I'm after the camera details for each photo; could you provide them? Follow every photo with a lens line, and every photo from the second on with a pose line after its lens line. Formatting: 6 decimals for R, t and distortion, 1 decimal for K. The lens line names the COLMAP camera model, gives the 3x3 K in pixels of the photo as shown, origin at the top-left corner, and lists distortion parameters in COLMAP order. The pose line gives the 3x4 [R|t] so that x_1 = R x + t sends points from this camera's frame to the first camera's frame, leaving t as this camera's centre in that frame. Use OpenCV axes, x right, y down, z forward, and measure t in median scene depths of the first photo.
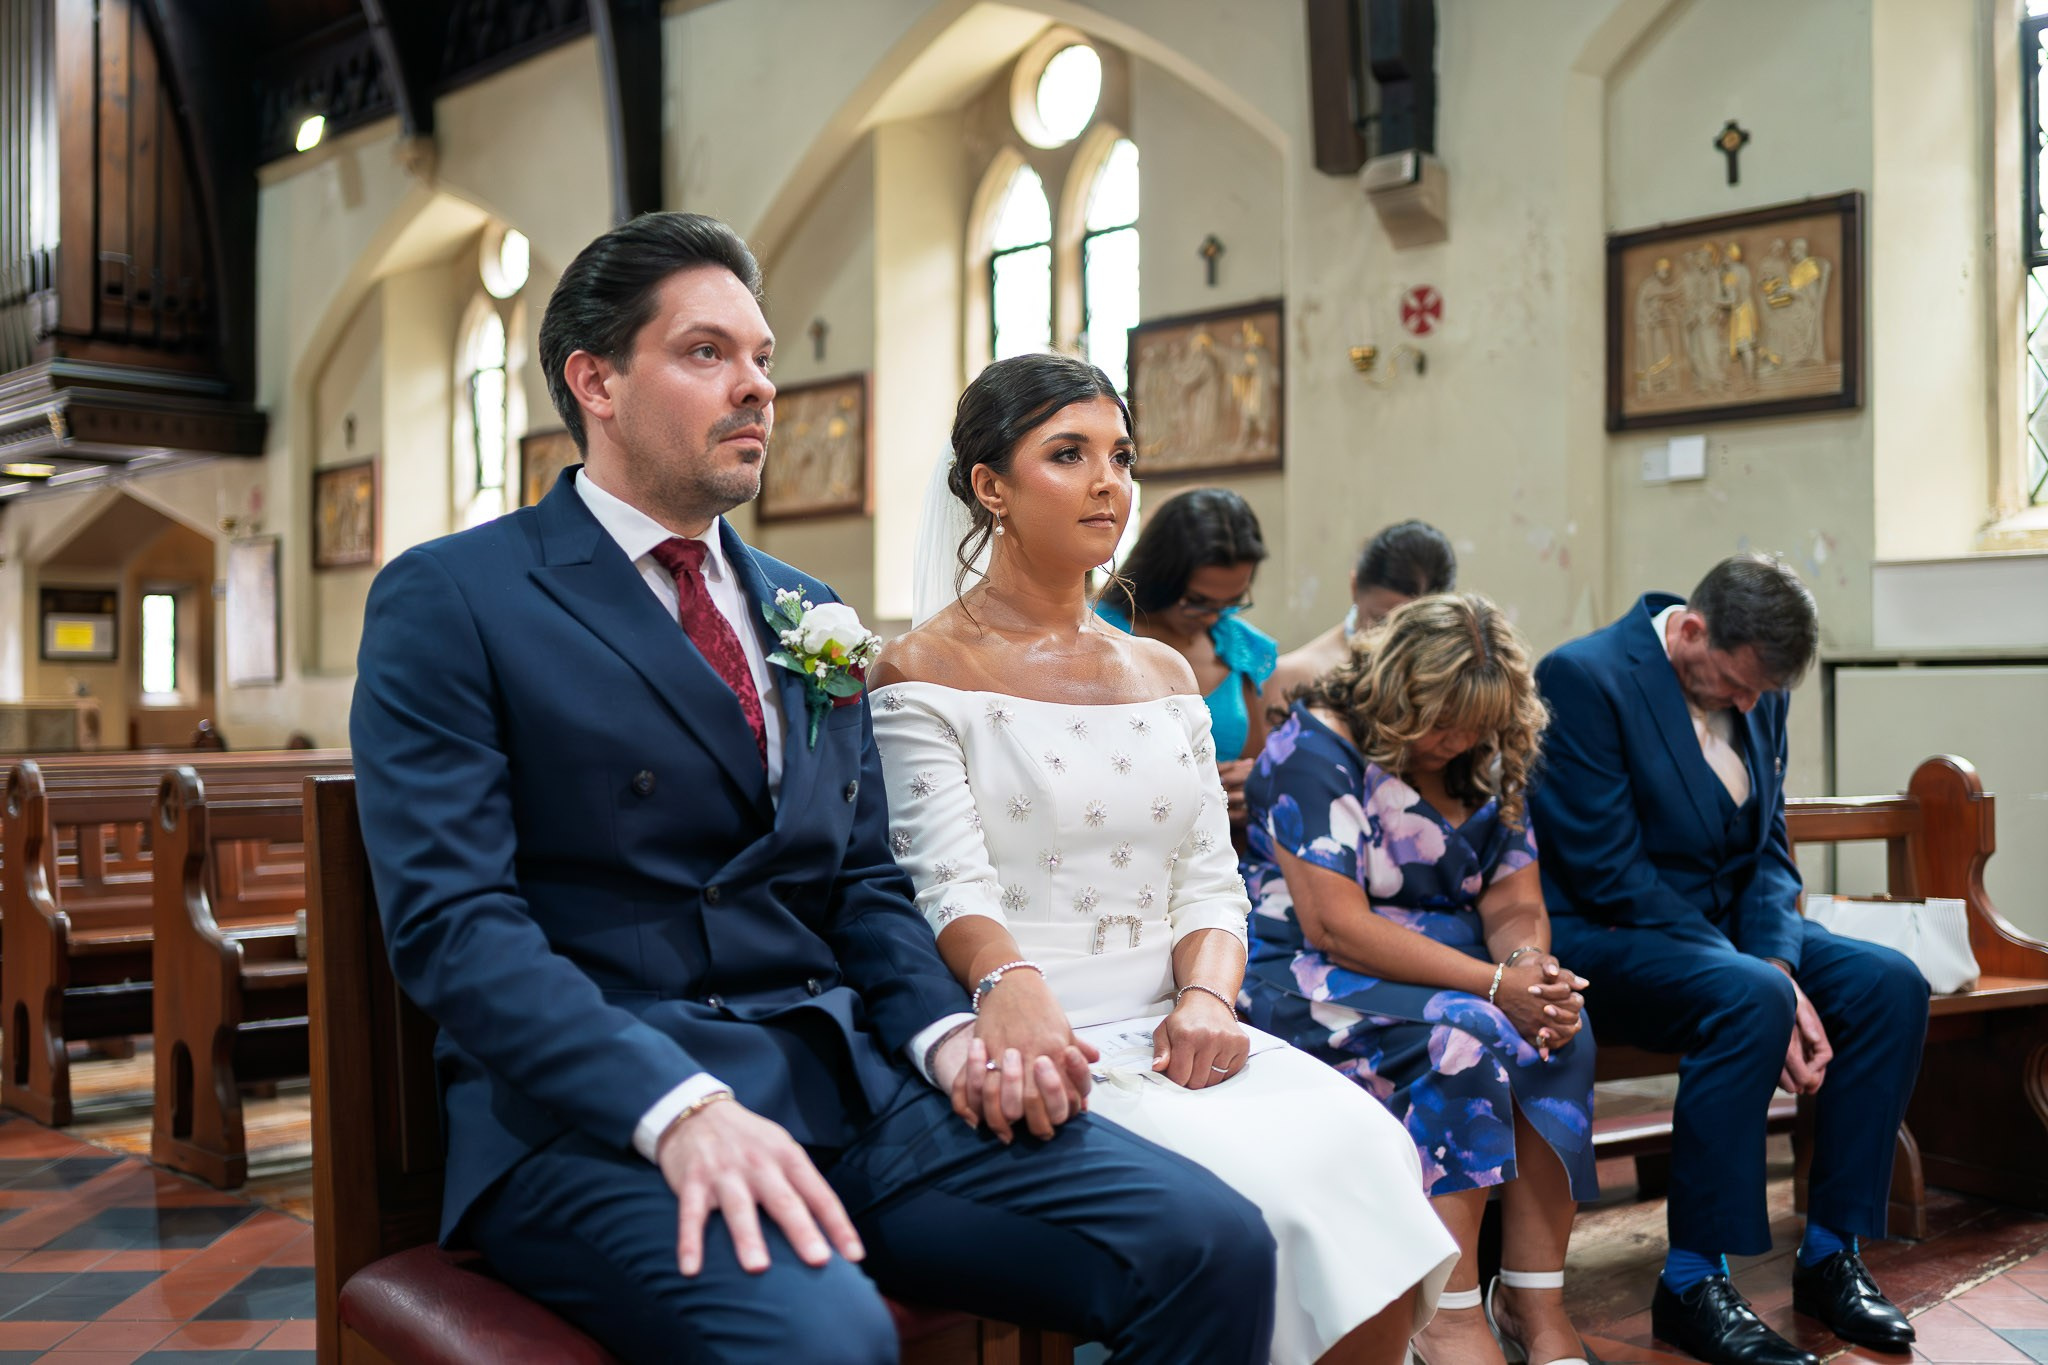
lens RADIAL K [[2118.6, 0, 1018.8], [0, 2118.6, 702.0], [0, 0, 1]] dist [0.004251, 0.000000]
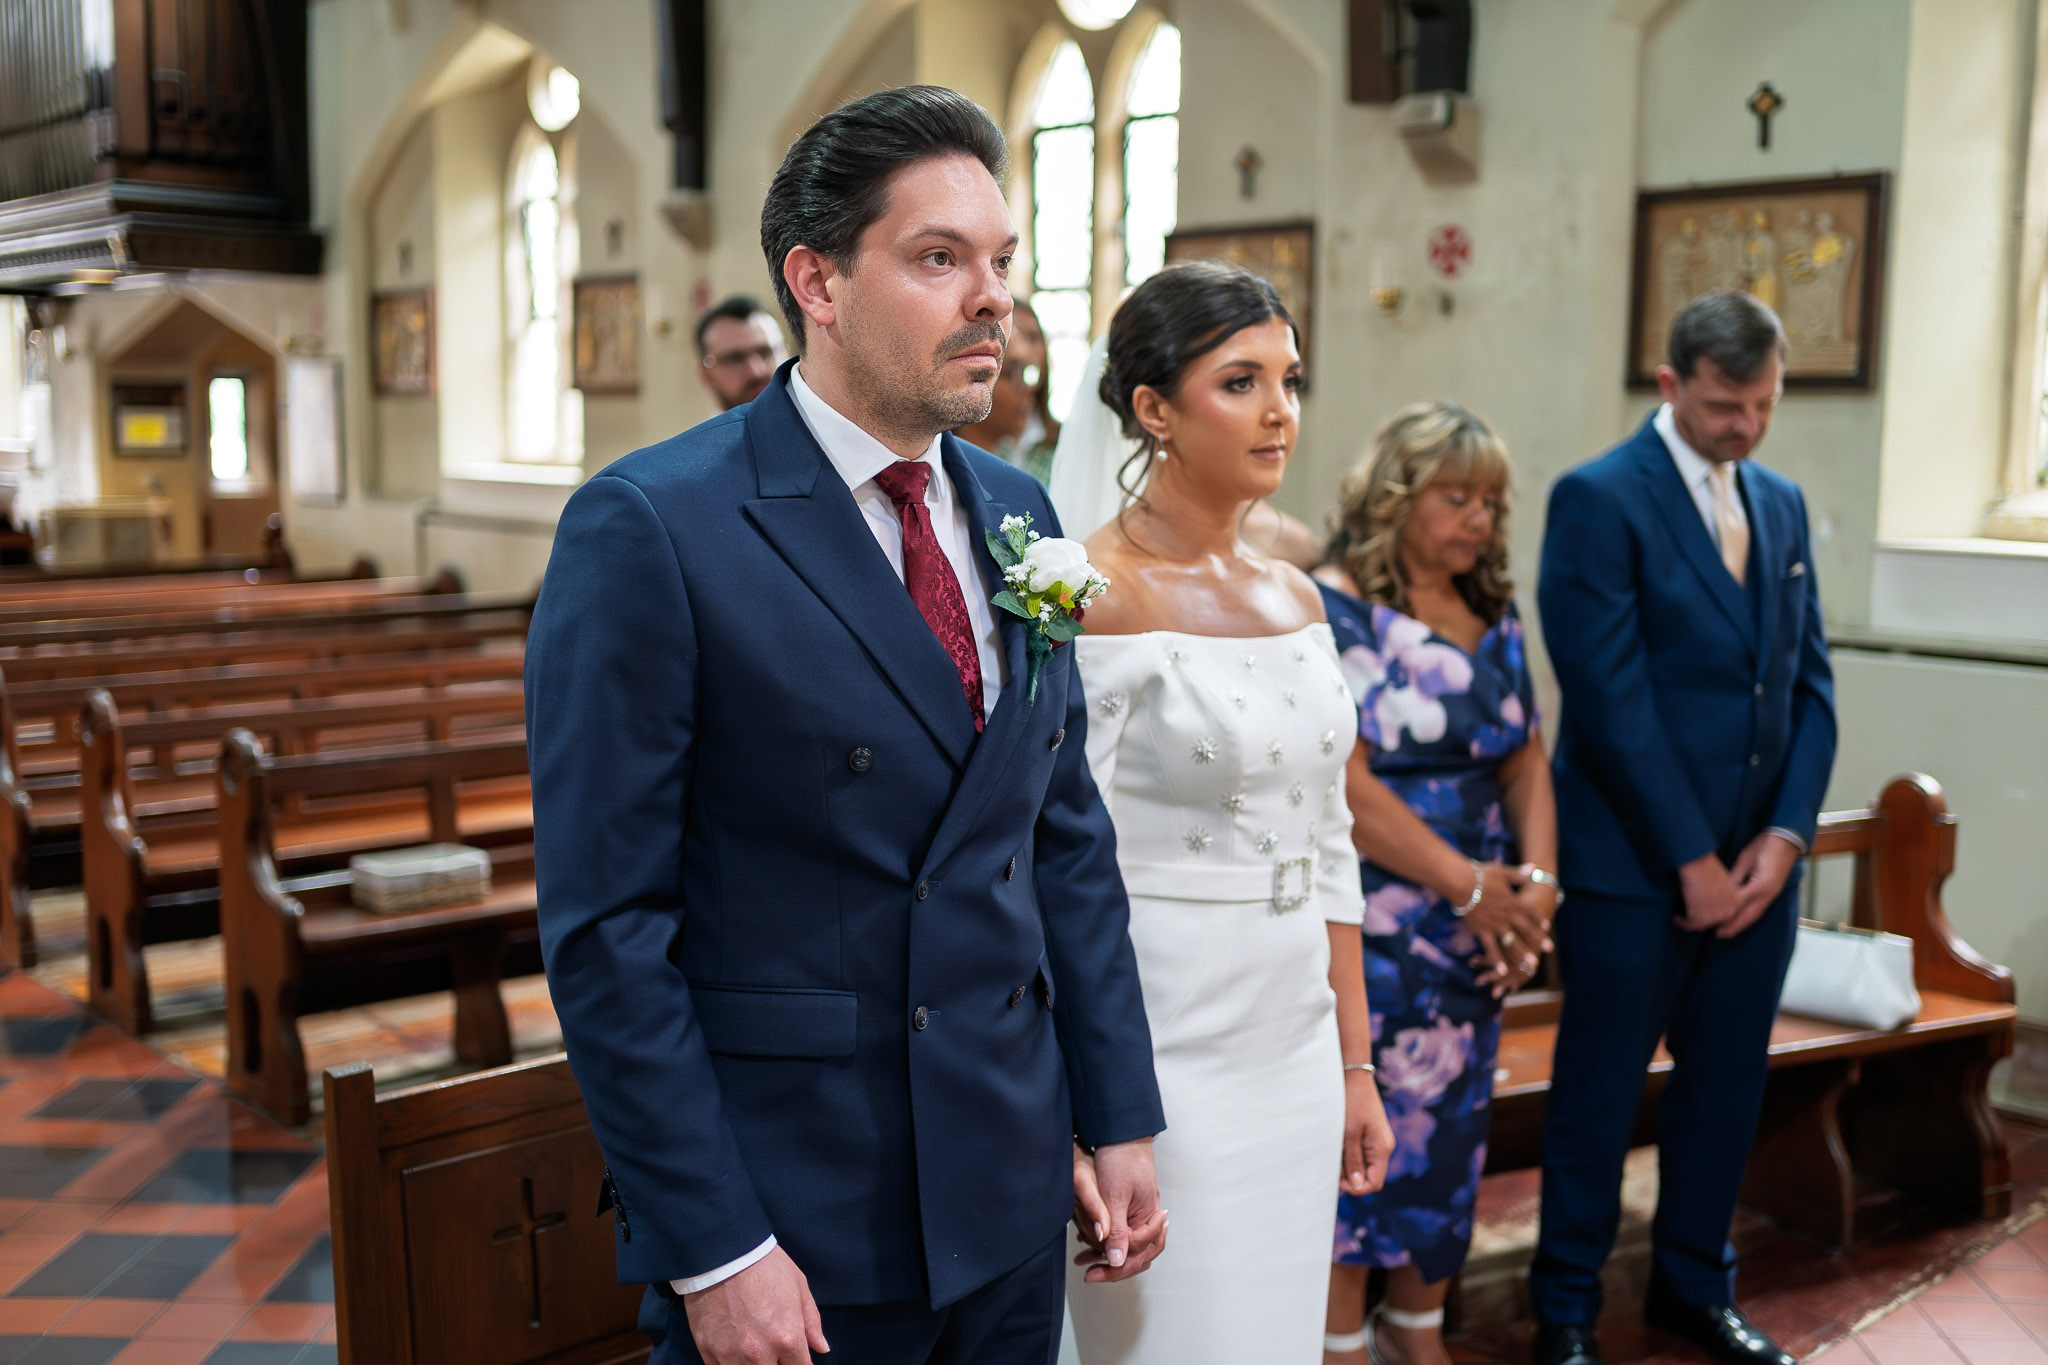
lens RADIAL K [[2118.6, 0, 1021.1], [0, 2118.6, 676.7], [0, 0, 1]] dist [0.004251, 0.000000]
pose [[0.999276, 0.020705, -0.031903, 0.024530], [-0.016147, 0.990435, 0.137030, -0.124594], [0.034435, -0.136416, 0.990053, -0.029583]]
